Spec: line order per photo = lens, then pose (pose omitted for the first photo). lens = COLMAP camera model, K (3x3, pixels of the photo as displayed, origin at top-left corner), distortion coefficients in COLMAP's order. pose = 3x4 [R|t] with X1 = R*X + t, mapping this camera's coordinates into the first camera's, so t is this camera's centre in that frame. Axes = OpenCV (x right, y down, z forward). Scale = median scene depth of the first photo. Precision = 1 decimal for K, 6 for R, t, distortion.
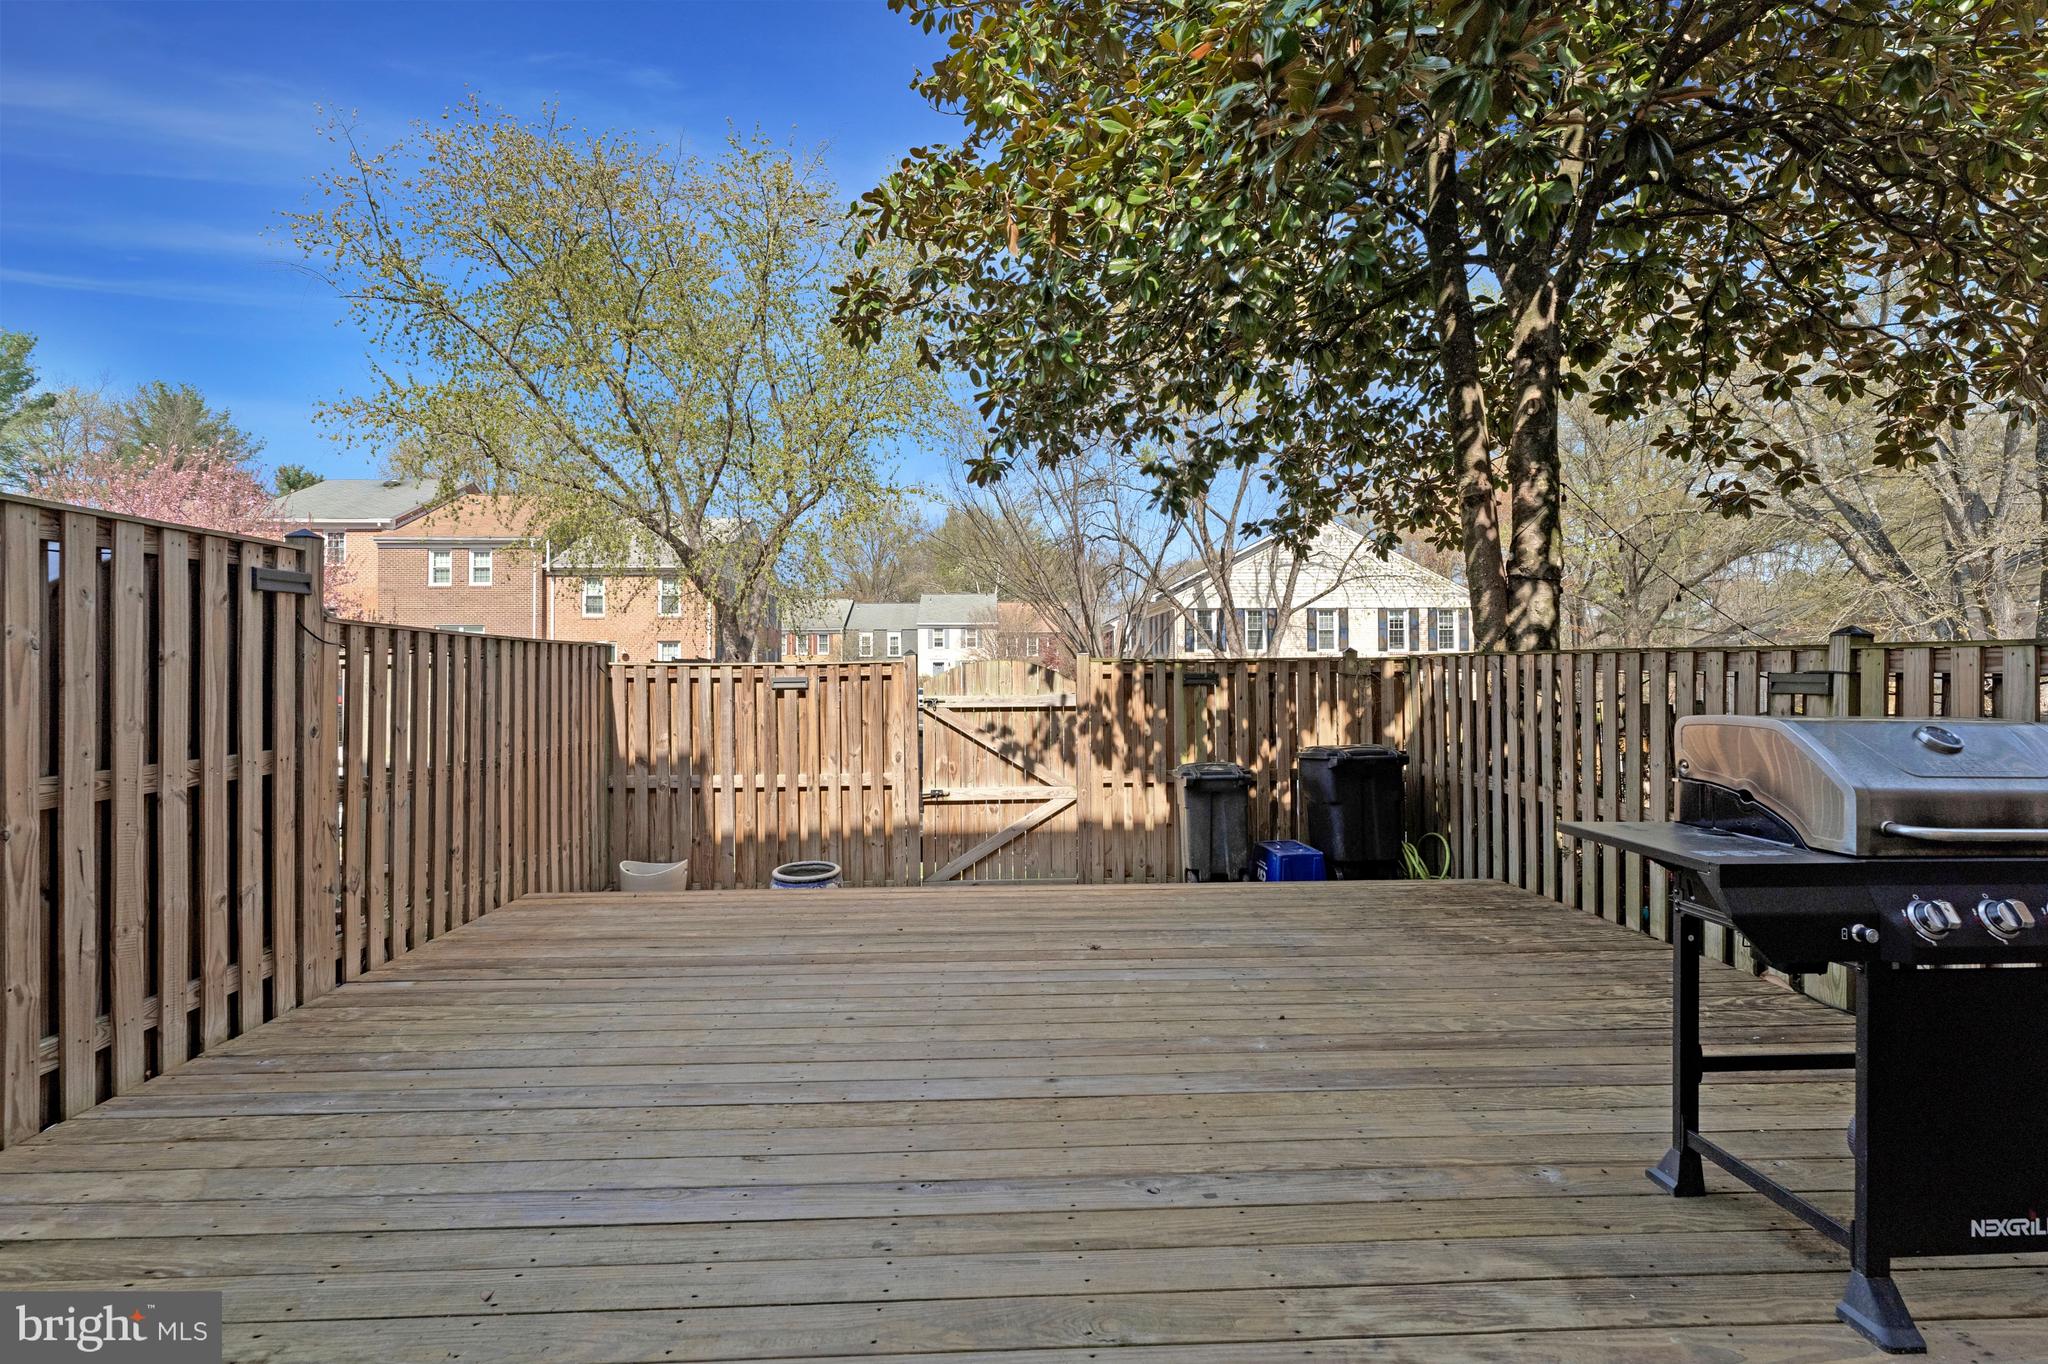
lens RADIAL K [[928.5, 0, 1024.0], [0, 928.5, 682.0], [0, 0, 1]] dist [0.003530, 0.000910]
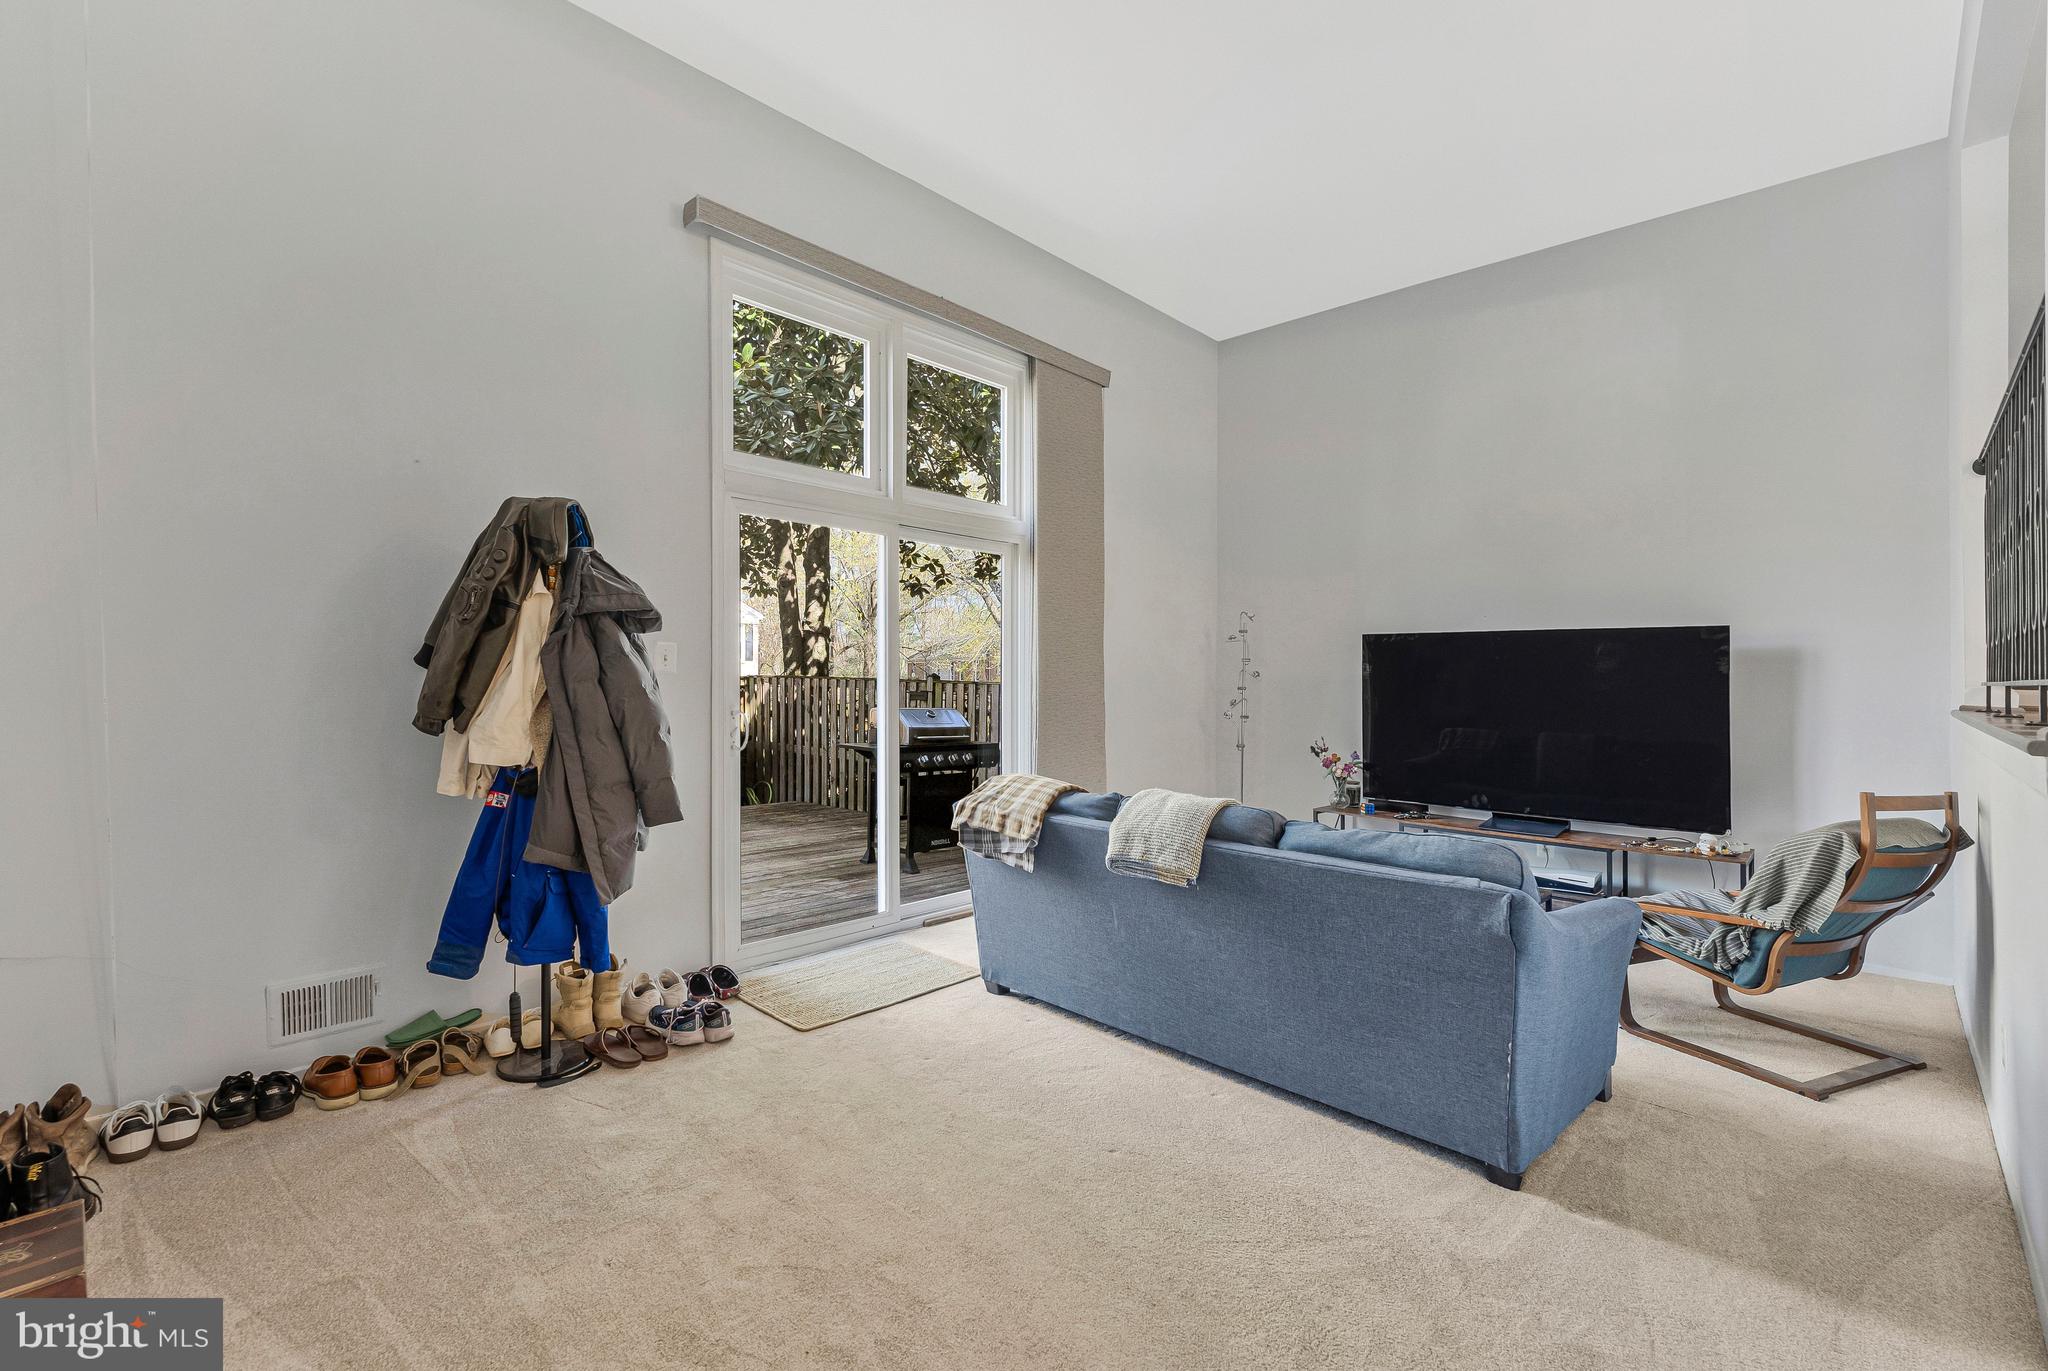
lens RADIAL K [[872.1, 0, 1011.3], [0, 872.1, 657.9], [0, 0, 1]] dist [0.000103, -0.005509]
pose [[0.738283, 0.027882, 0.673915, -0.280797], [-0.005155, 0.999349, -0.035699, -0.008874], [-0.674472, 0.022882, 0.737946, -0.450381]]
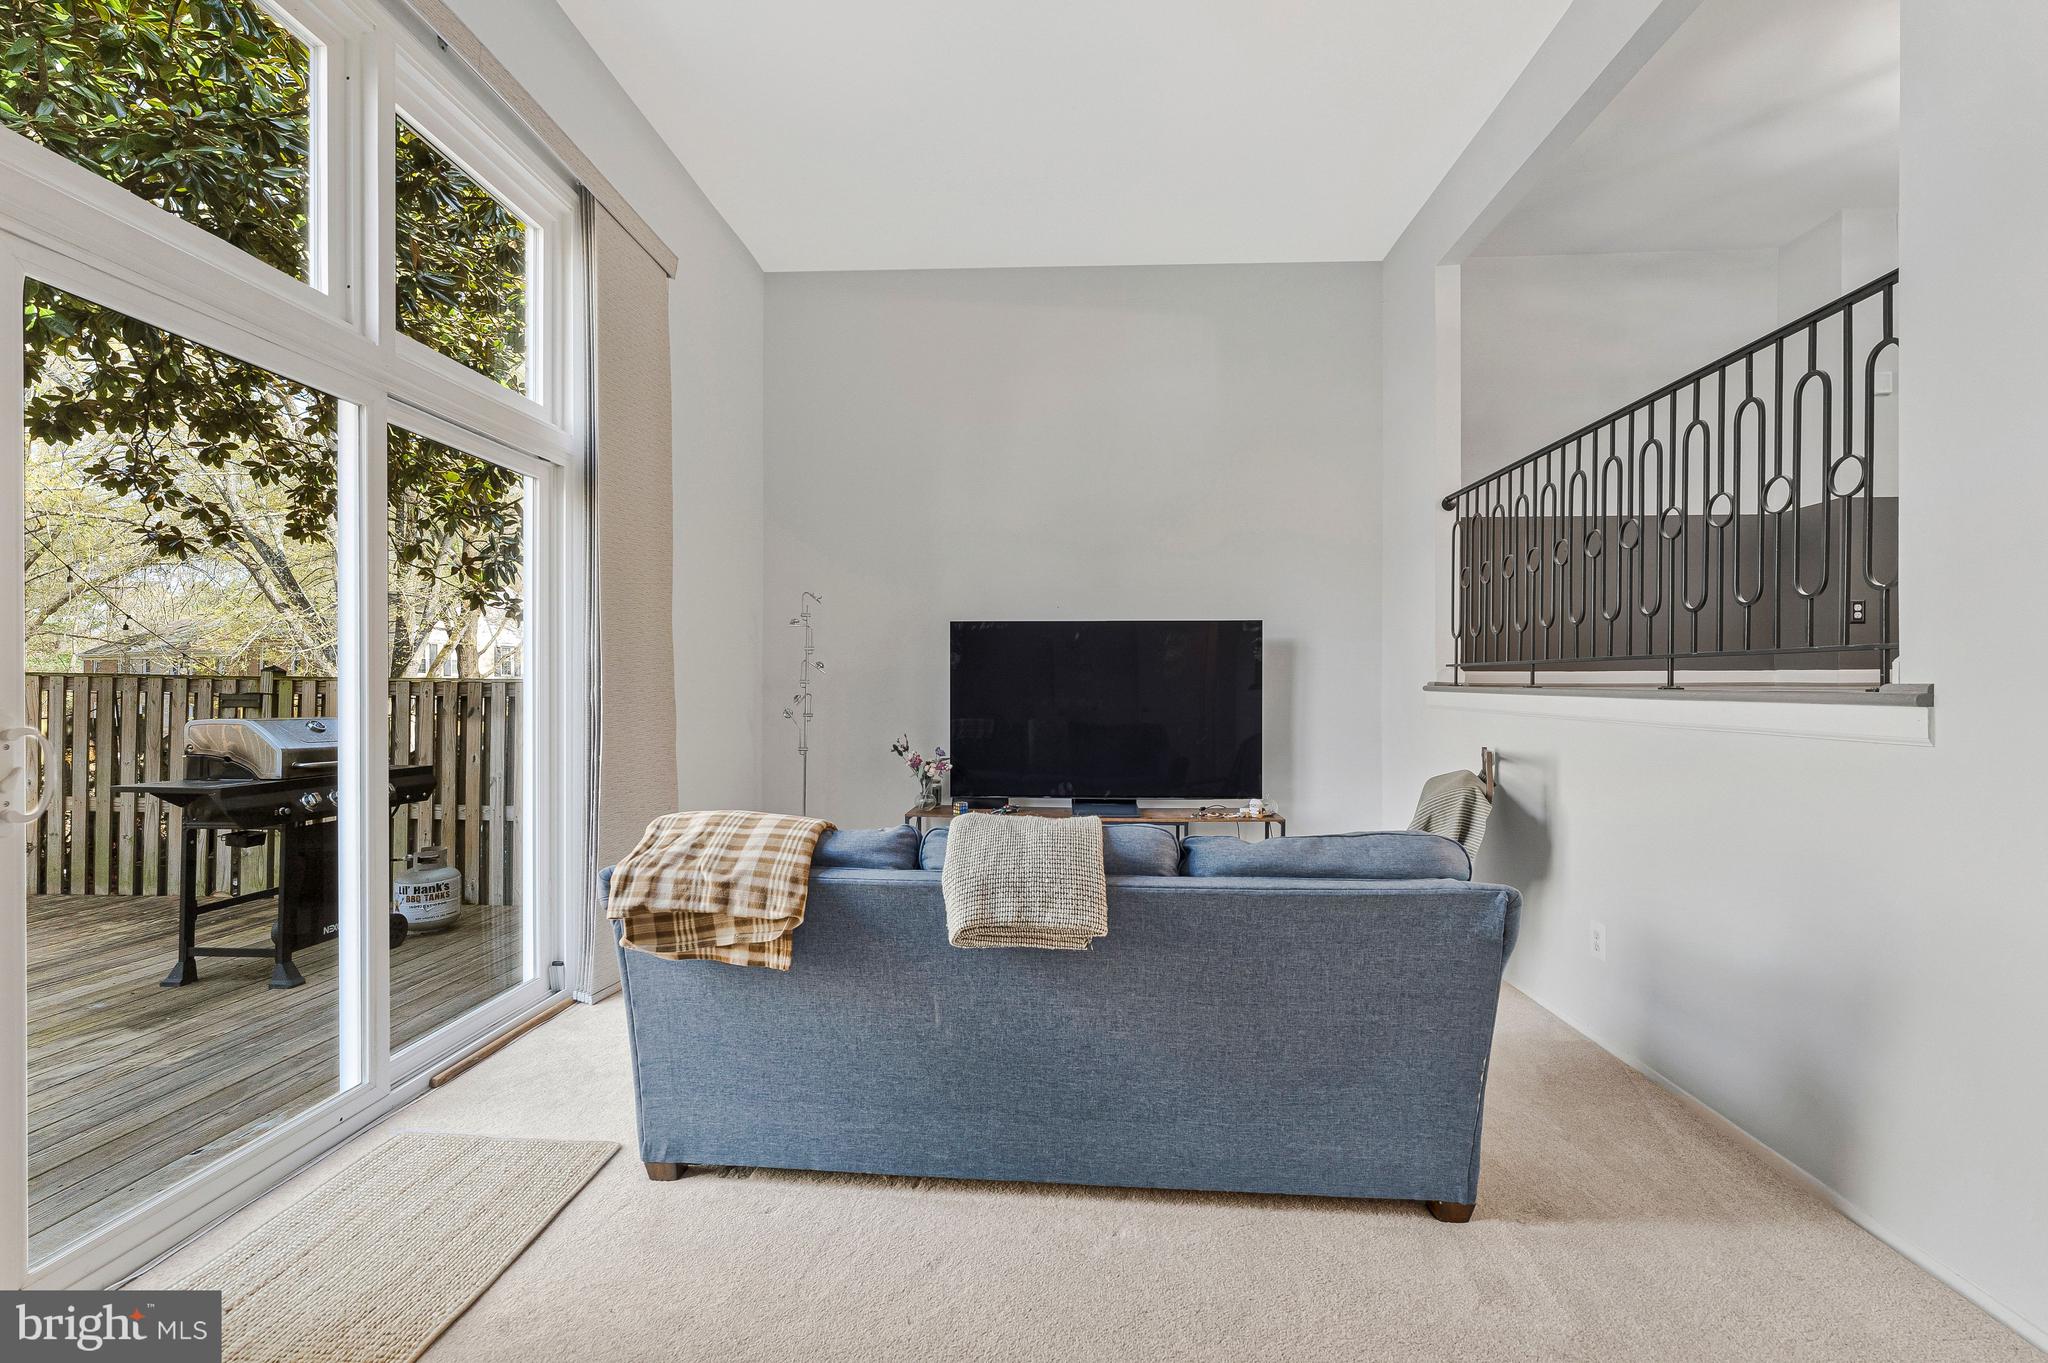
lens RADIAL K [[872.1, 0, 1011.3], [0, 872.1, 653.9], [0, 0, 1]] dist [0.000103, -0.005509]
pose [[0.129877, 0.037242, 0.990830, -0.239659], [0.009987, 0.999195, -0.038866, -0.003637], [-0.991480, 0.014943, 0.129400, -0.253090]]
